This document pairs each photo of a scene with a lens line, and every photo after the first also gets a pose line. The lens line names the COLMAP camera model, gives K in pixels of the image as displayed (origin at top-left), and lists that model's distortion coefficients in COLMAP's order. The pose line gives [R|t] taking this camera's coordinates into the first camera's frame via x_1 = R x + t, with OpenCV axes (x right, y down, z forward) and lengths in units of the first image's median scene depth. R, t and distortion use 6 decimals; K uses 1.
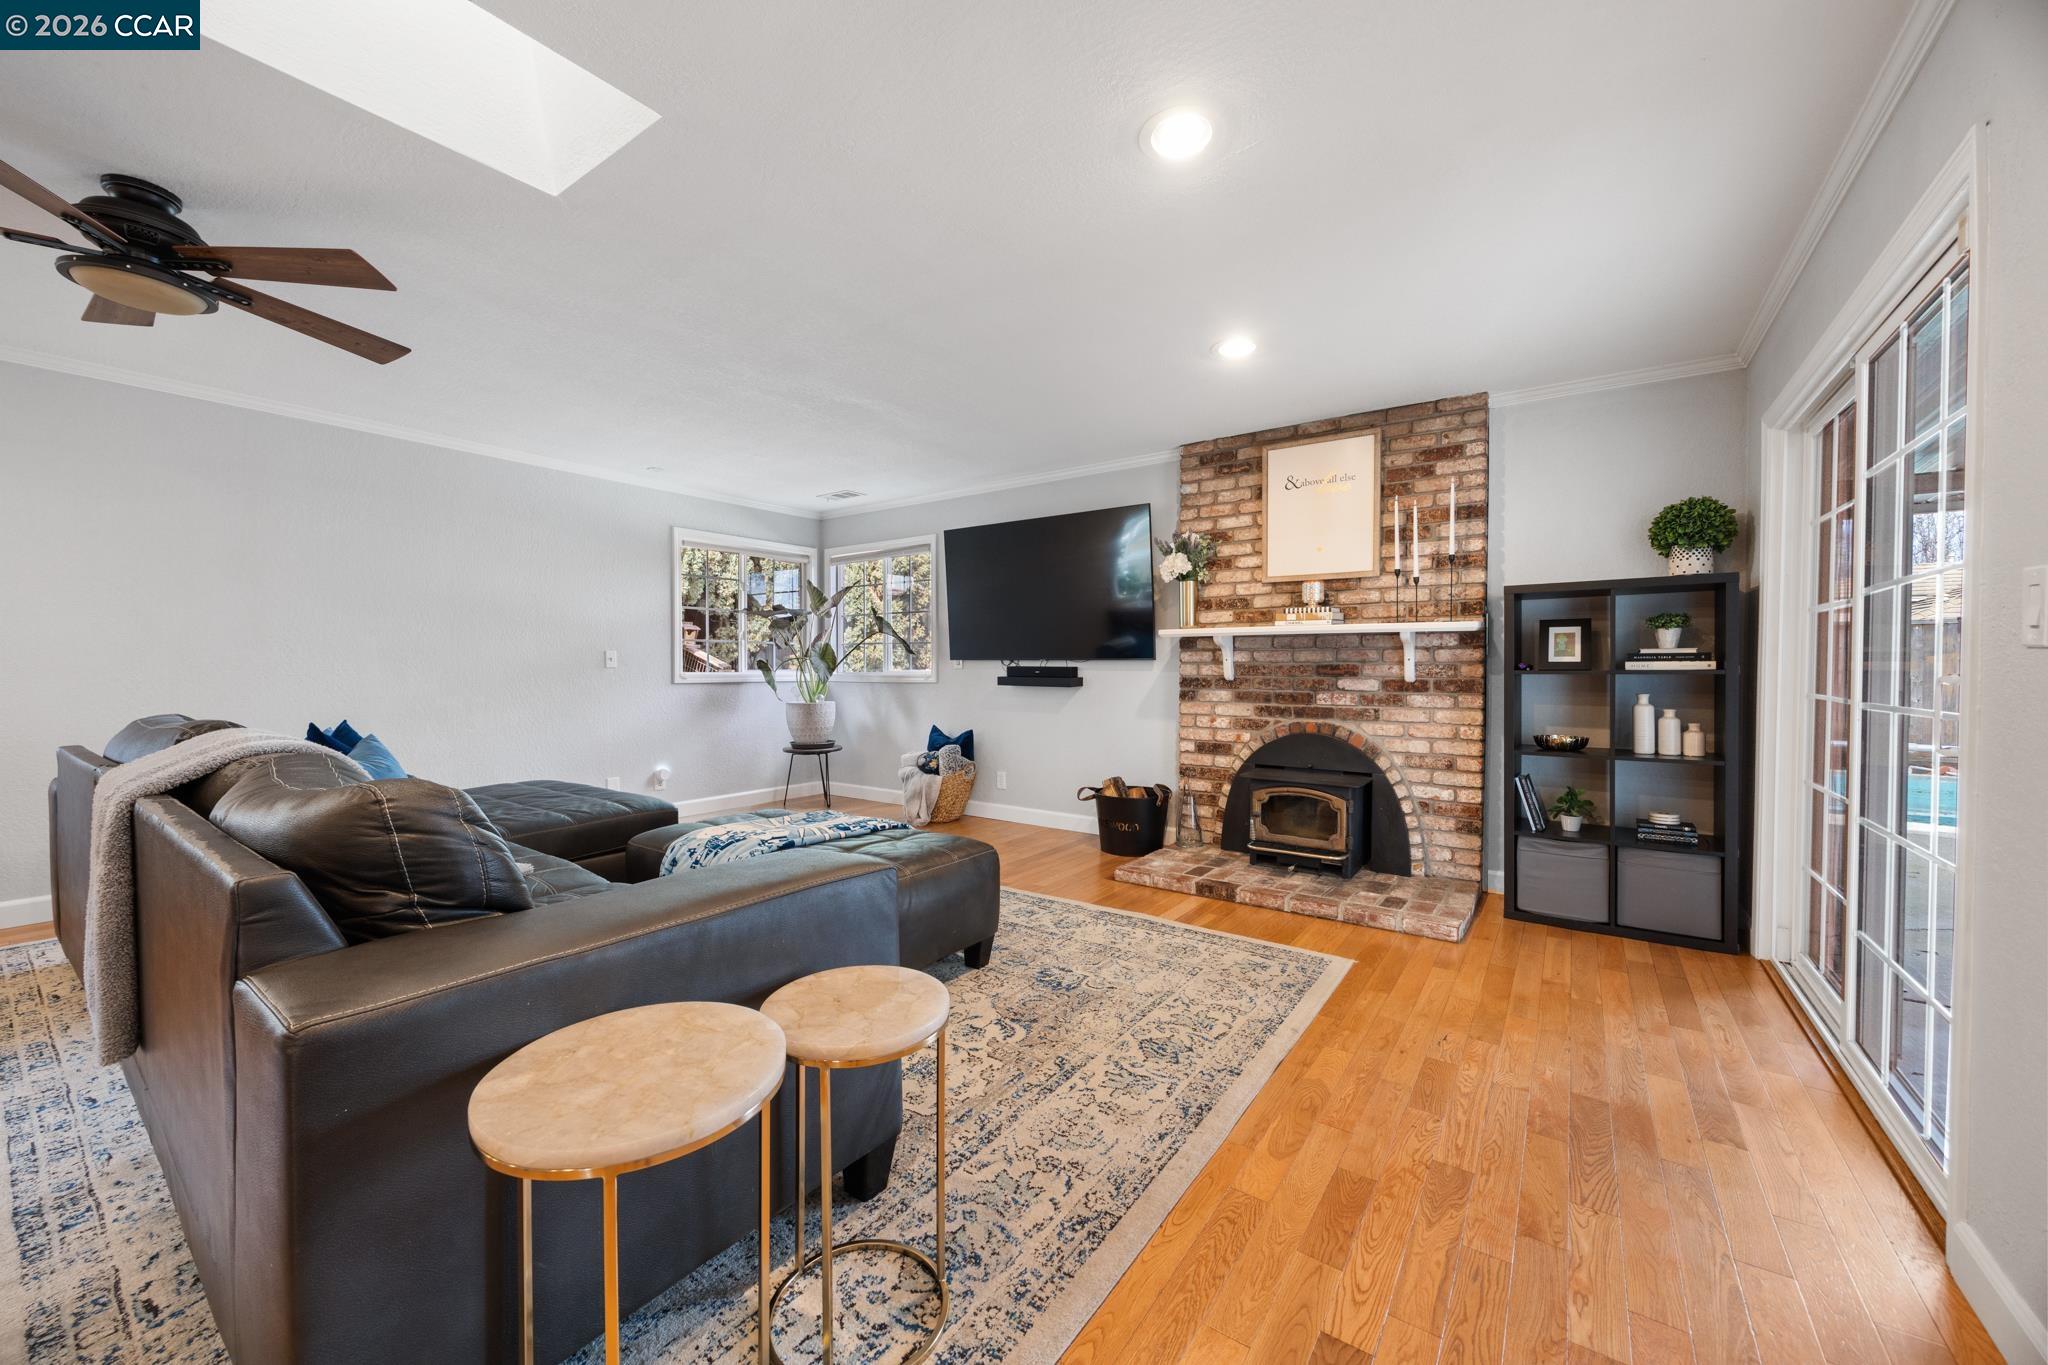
lens RADIAL K [[769.0, 0, 1026.6], [0, 769.0, 677.9], [0, 0, 1]] dist [-0.006008, 0.001661]
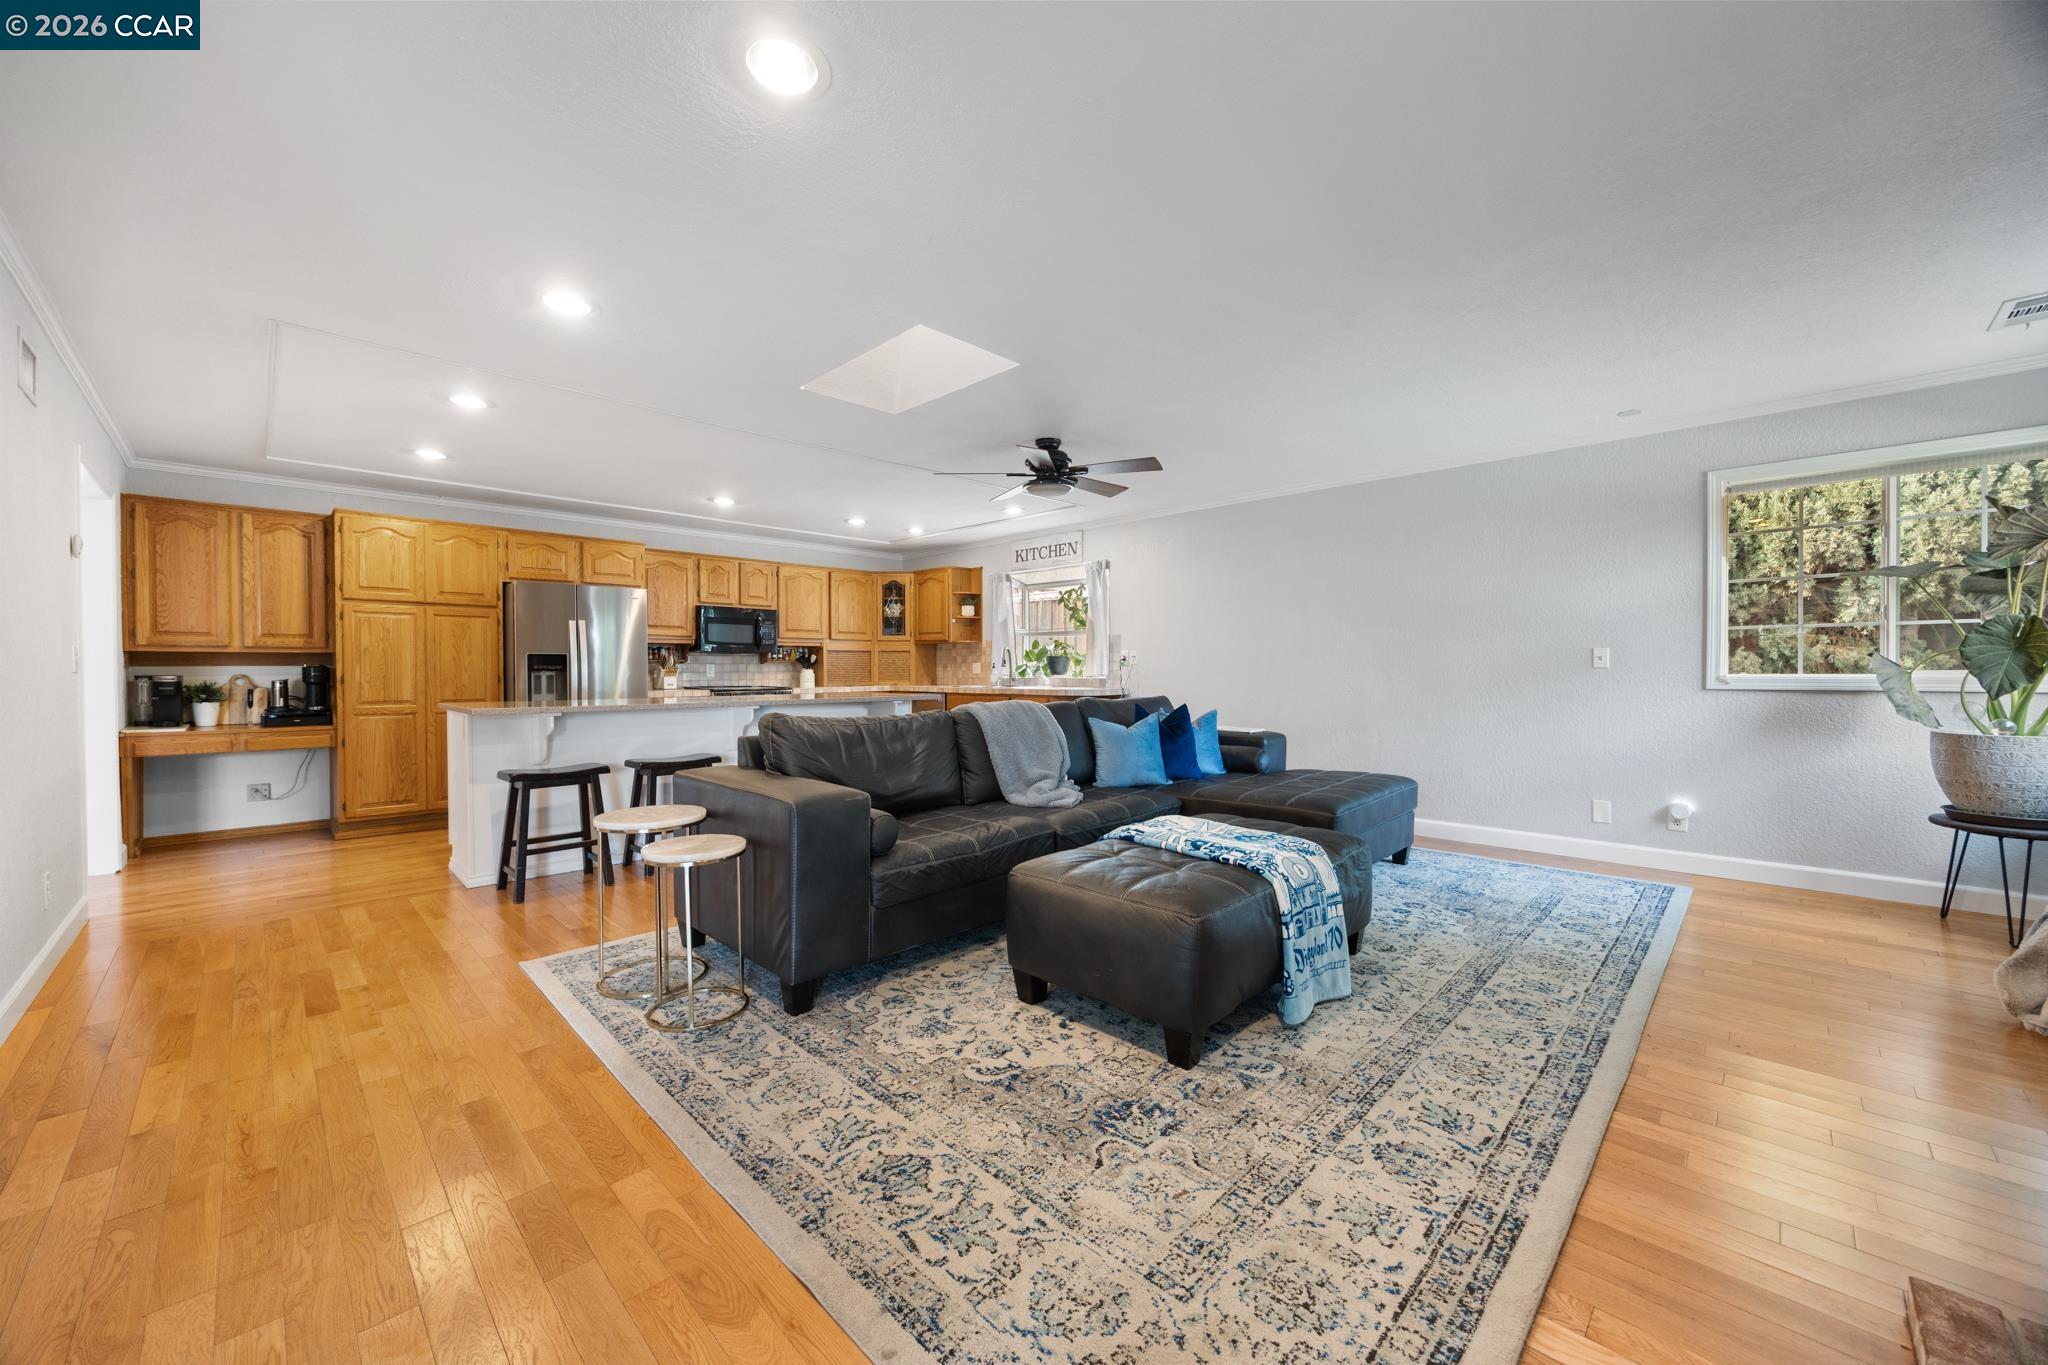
lens RADIAL K [[769.0, 0, 1023.6], [0, 769.0, 679.7], [0, 0, 1]] dist [-0.006008, 0.001661]
pose [[-0.161671, 0.010241, -0.986792, 0.455495], [-0.009352, 0.999885, 0.011909, -0.005071], [0.986800, 0.011154, -0.161557, 0.629600]]
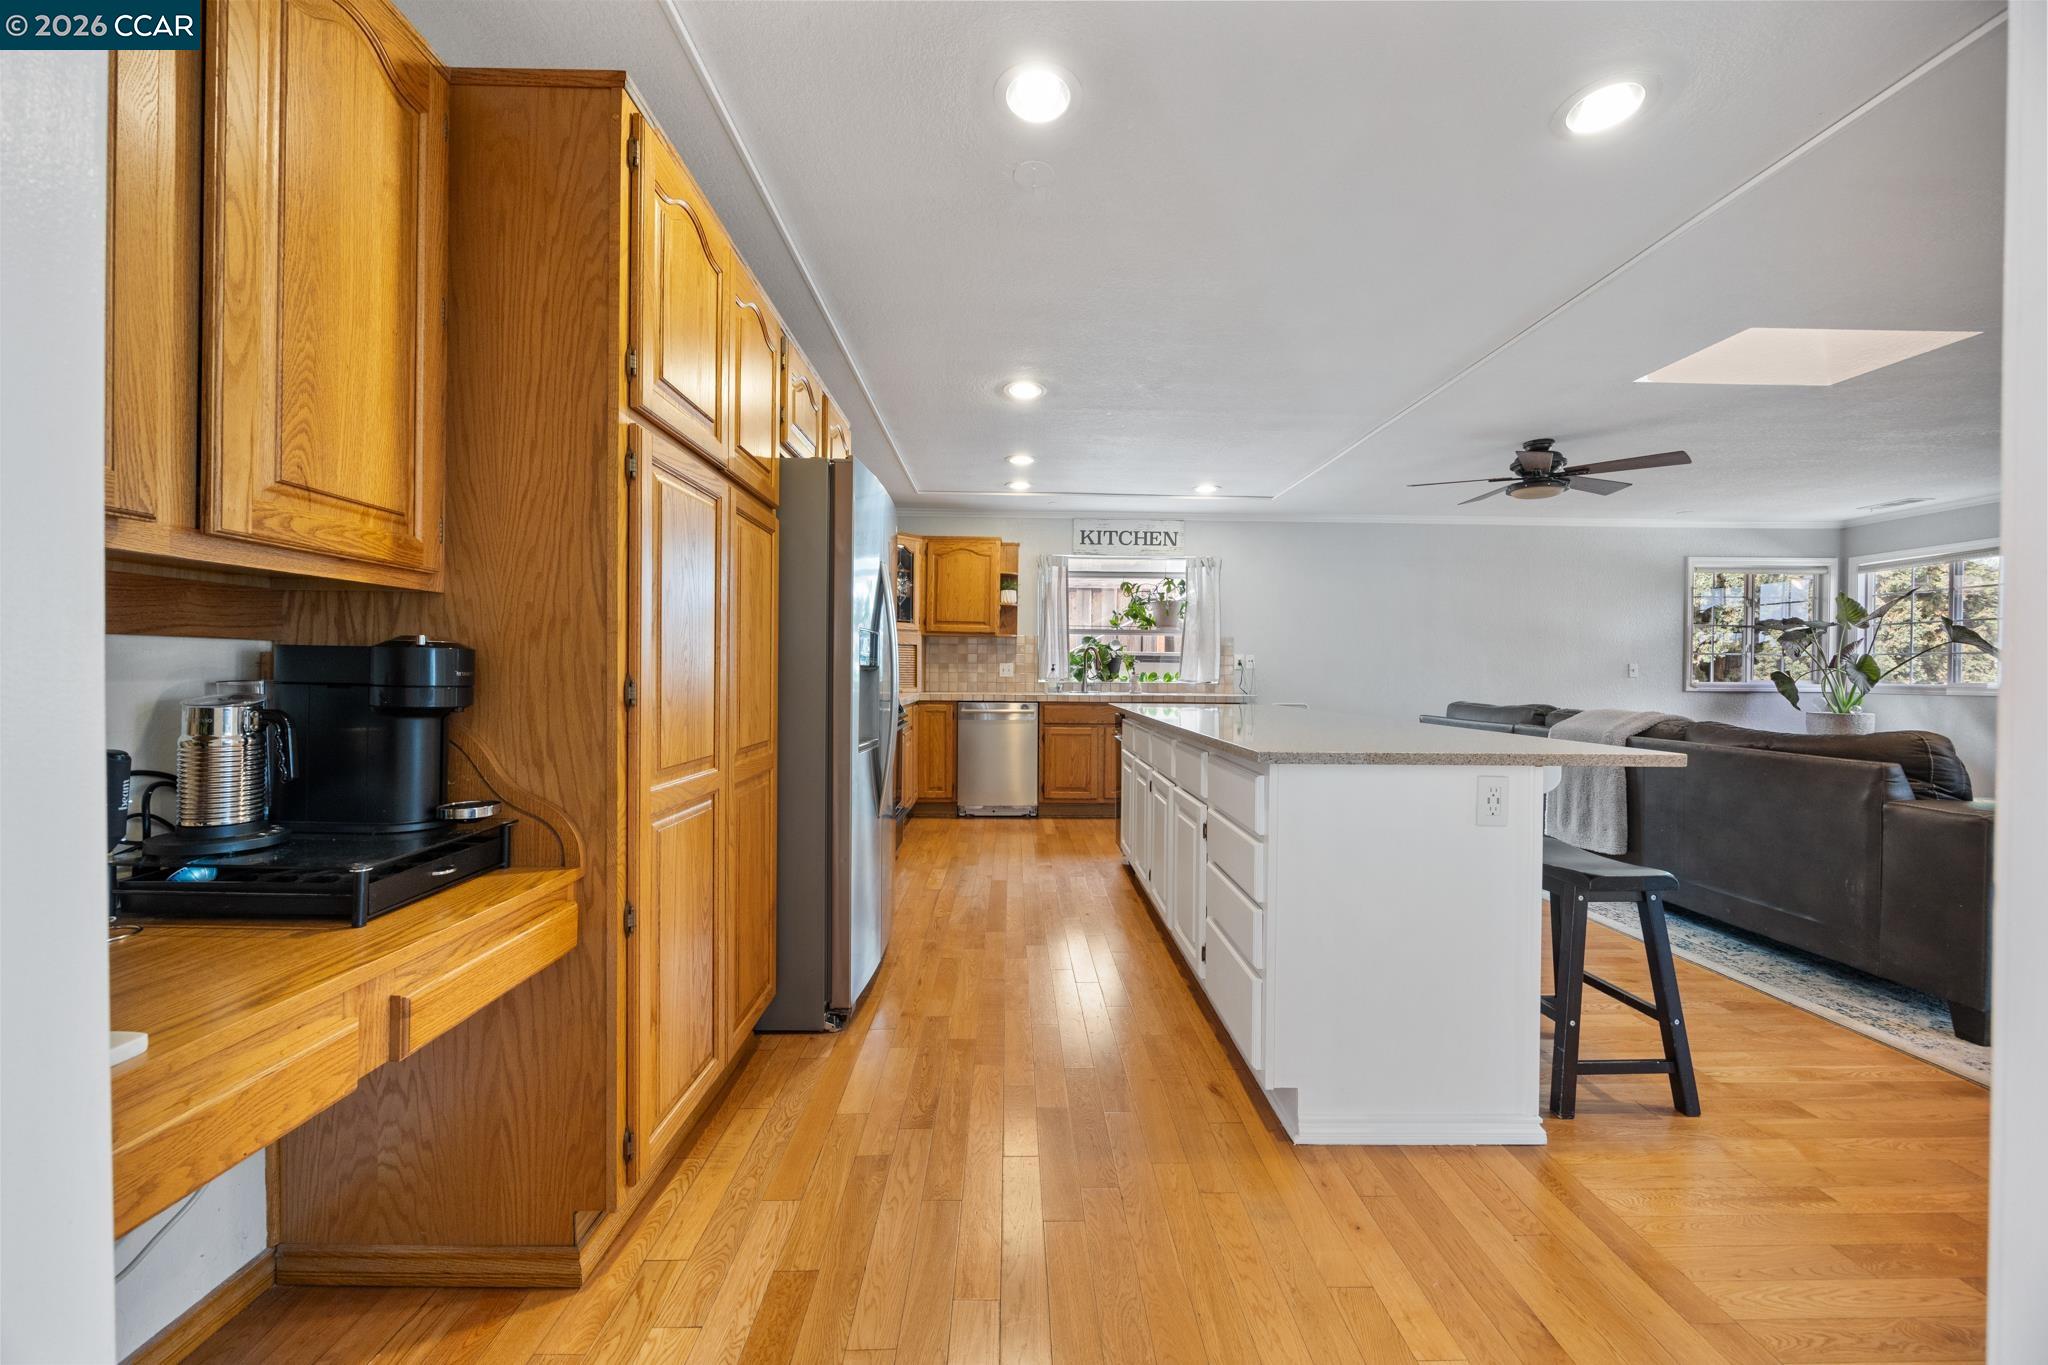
lens RADIAL K [[769.0, 0, 1027.1], [0, 769.0, 679.8], [0, 0, 1]] dist [-0.006008, 0.001661]
pose [[0.599264, 0.010232, -0.800486, -0.164042], [-0.016904, 0.999857, 0.000125, 0.008490], [0.800373, 0.013457, 0.599352, -0.640141]]
